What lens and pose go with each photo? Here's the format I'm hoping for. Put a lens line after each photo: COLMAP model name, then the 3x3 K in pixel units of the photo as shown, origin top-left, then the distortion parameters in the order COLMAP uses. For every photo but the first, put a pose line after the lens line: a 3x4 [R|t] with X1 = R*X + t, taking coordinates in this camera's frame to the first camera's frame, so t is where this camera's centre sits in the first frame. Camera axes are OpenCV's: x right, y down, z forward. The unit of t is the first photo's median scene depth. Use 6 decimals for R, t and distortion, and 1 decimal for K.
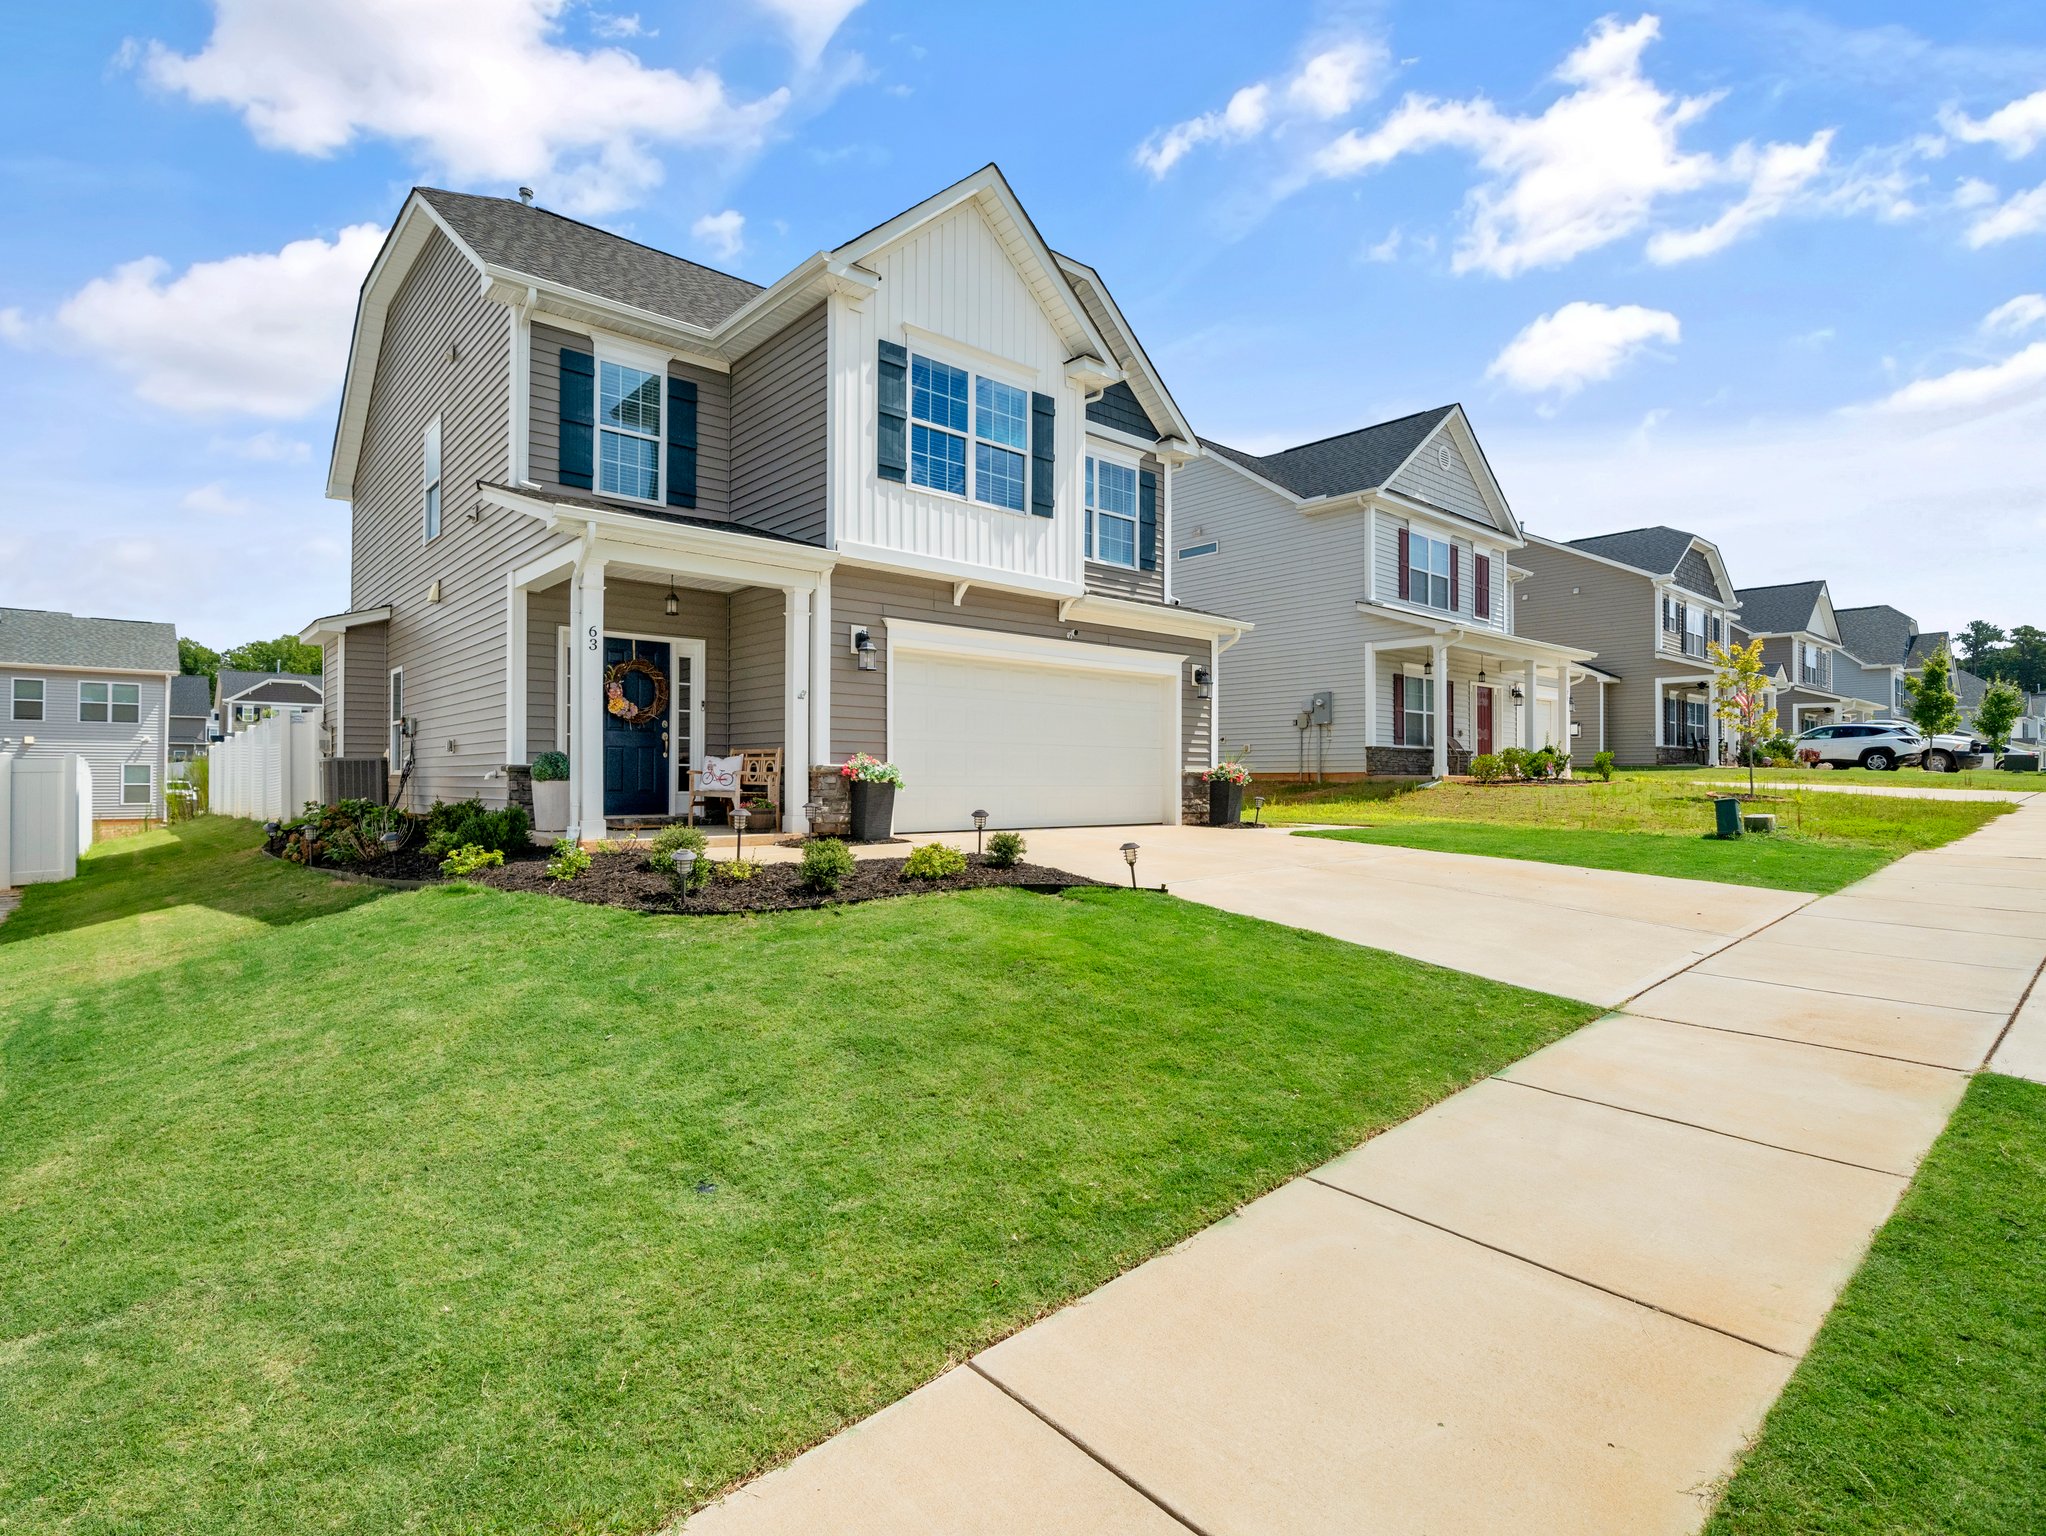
lens RADIAL K [[968.4, 0, 1028.7], [0, 968.4, 772.5], [0, 0, 1]] dist [-0.023883, 0.003516]
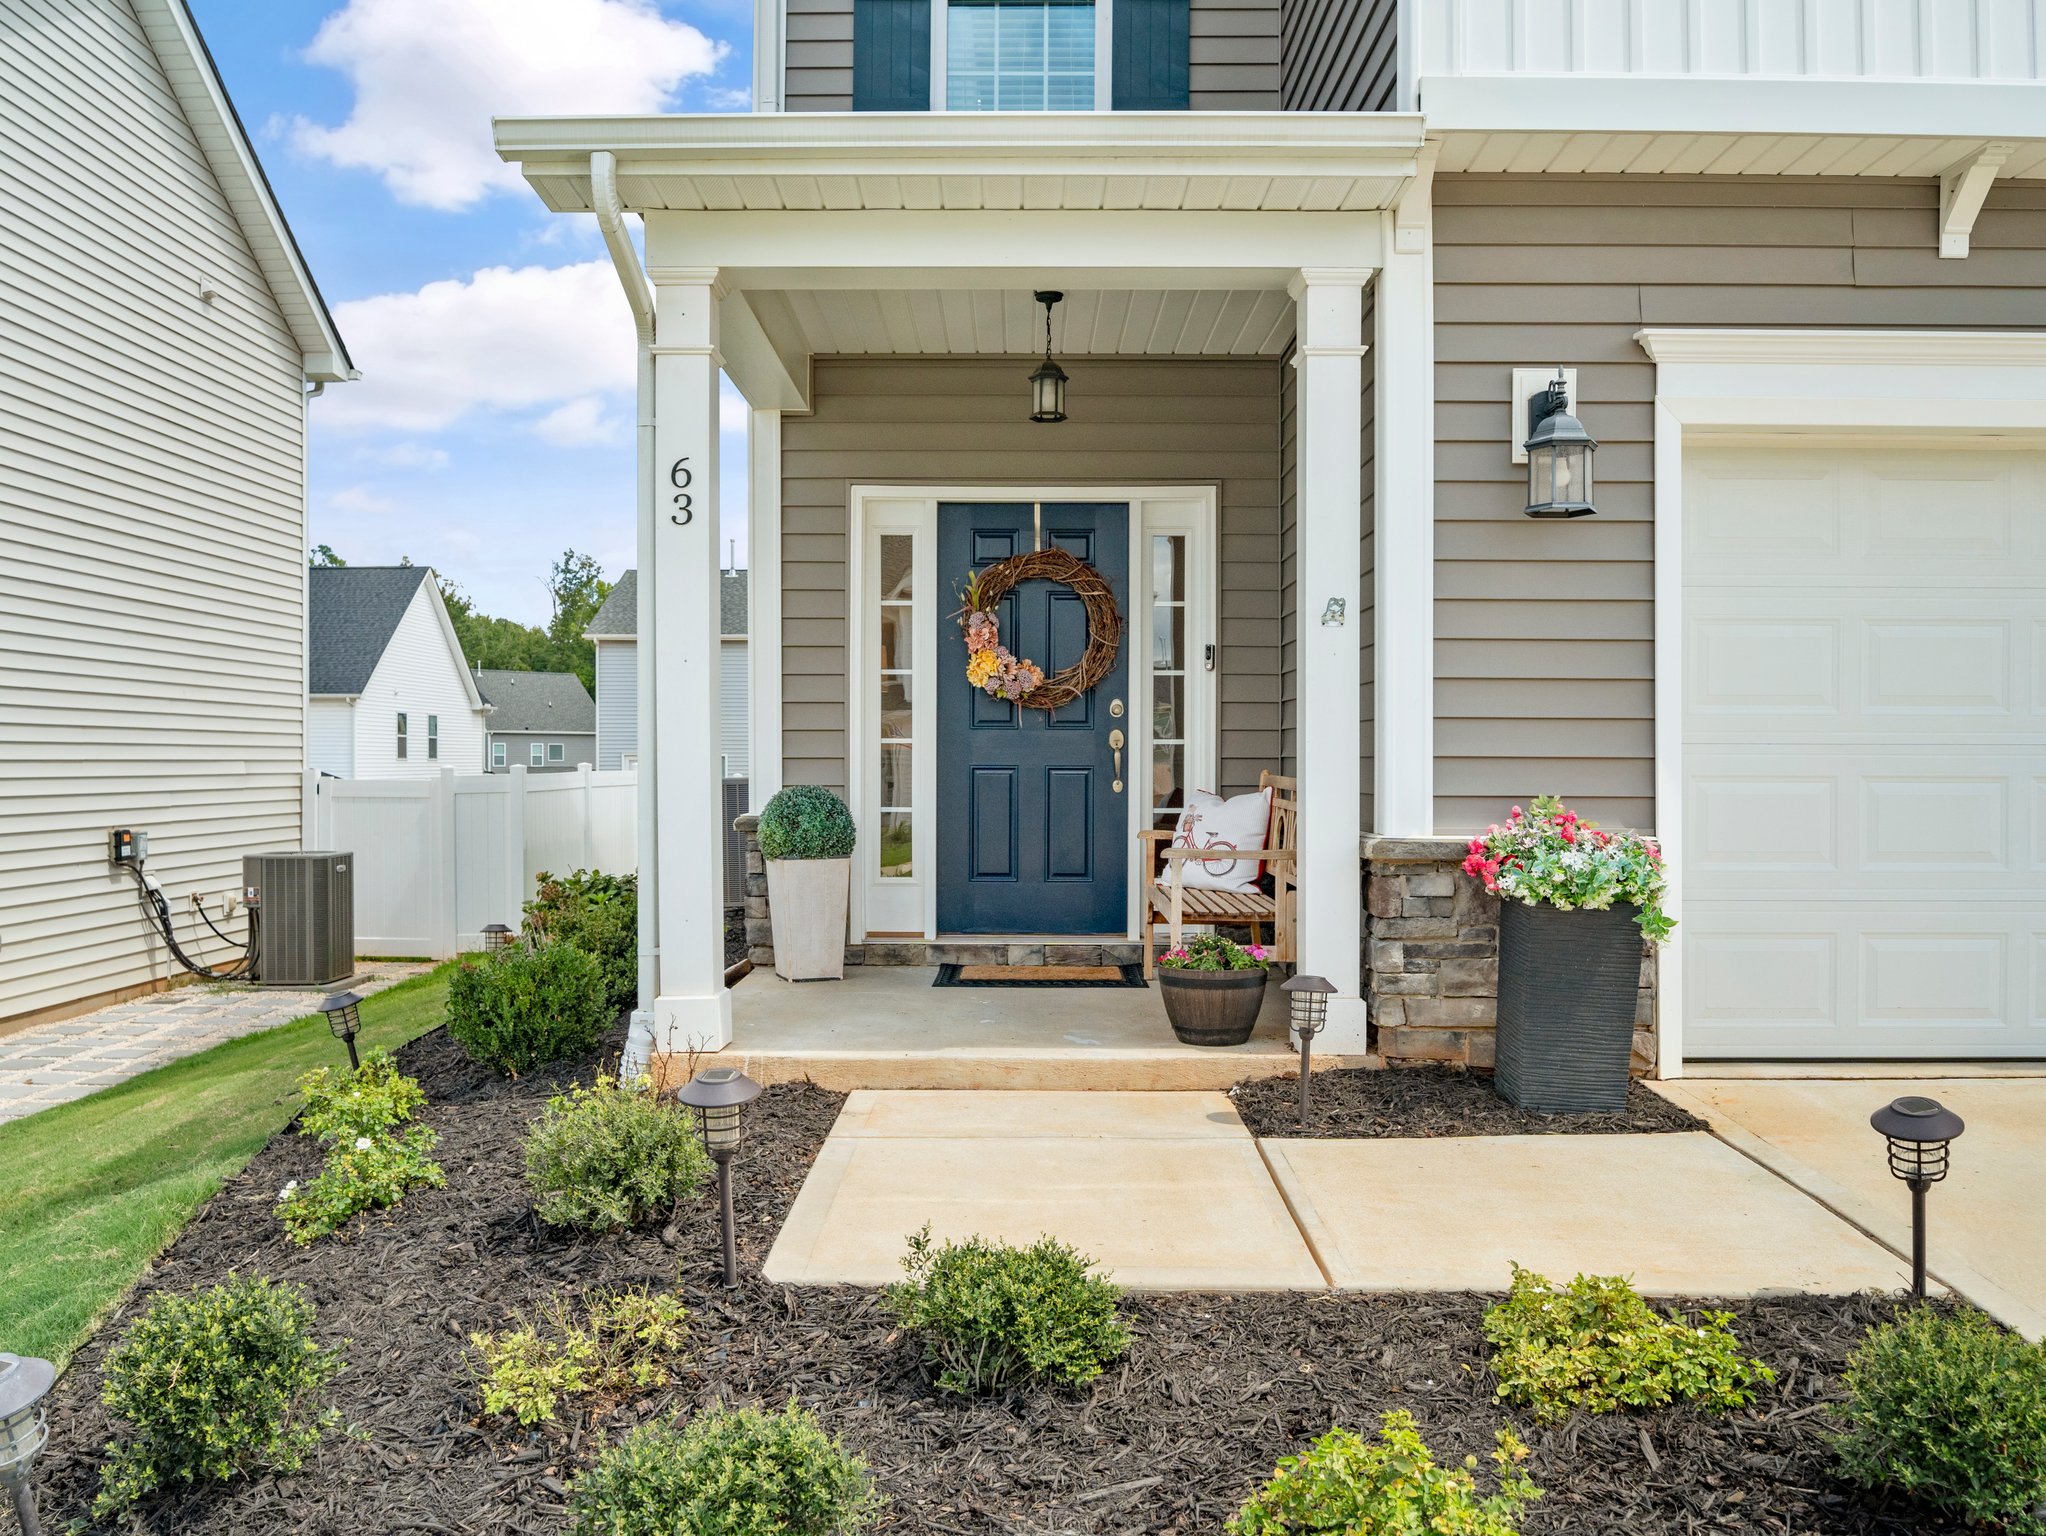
lens RADIAL K [[1571.5, 0, 1028.6], [0, 1571.5, 769.4], [0, 0, 1]] dist [-0.026693, -0.004730]
pose [[0.737754, 0.001775, -0.675067, 0.033509], [0.004971, 0.999955, 0.008062, -0.032787], [0.675051, -0.009304, 0.737712, 0.535704]]
